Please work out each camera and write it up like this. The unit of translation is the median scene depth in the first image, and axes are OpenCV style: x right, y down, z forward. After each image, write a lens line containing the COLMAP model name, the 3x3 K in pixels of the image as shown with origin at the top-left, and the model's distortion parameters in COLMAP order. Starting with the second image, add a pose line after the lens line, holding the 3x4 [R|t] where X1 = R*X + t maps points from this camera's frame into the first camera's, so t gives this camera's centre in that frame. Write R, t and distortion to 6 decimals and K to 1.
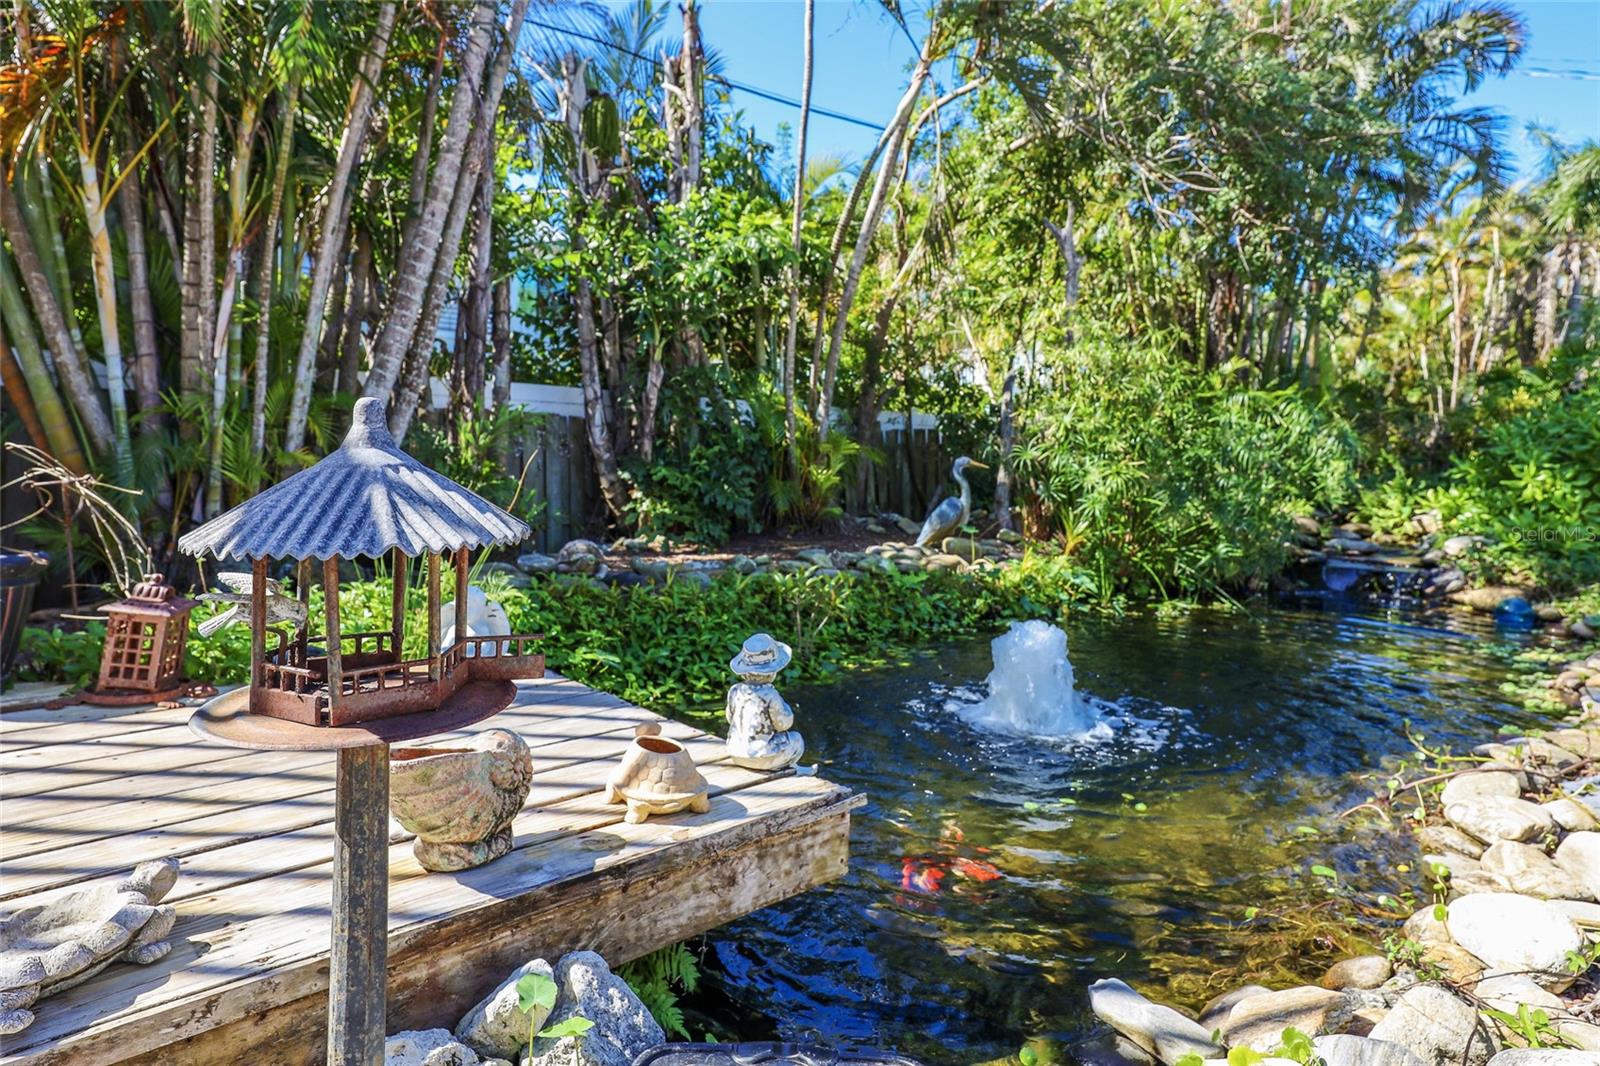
lens RADIAL K [[841.6, 0, 803.6], [0, 841.6, 530.4], [0, 0, 1]] dist [0.002192, 0.000489]
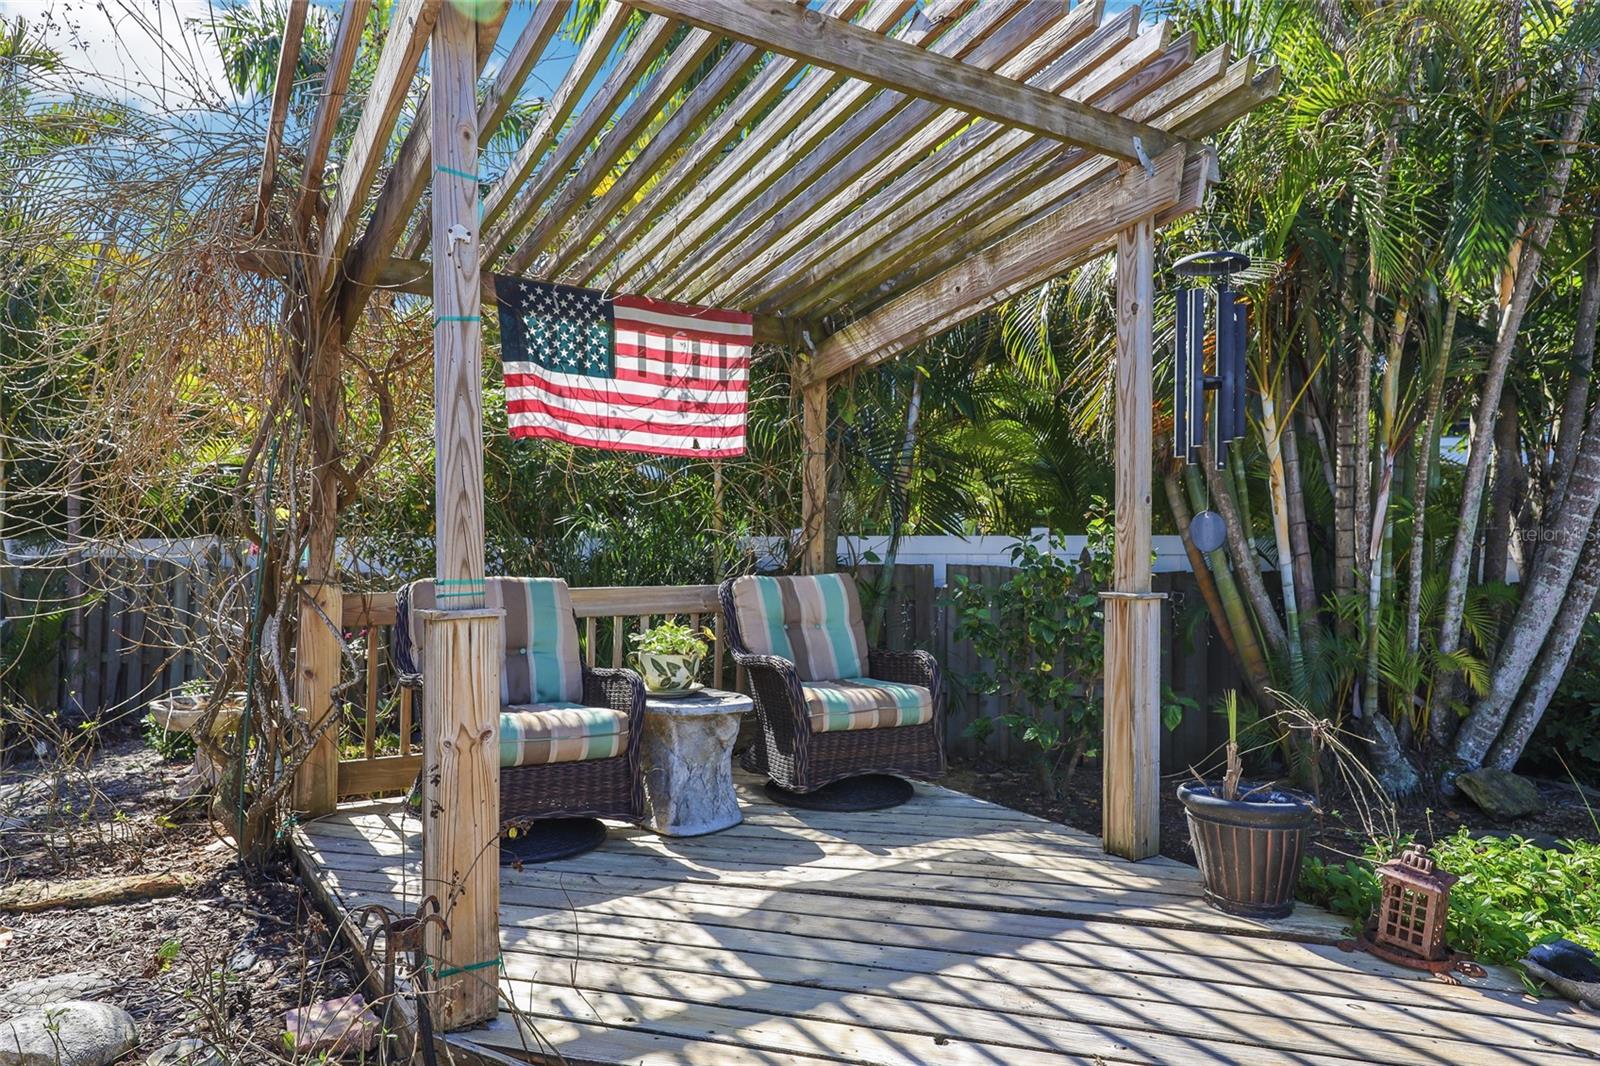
lens RADIAL K [[938.5, 0, 801.3], [0, 938.5, 533.6], [0, 0, 1]] dist [0.000435, -0.000396]
pose [[0.570205, 0.004788, -0.821489, -0.145302], [-0.009502, 0.999955, -0.000767, -0.232797], [0.821448, 0.008243, 0.570224, -0.252690]]
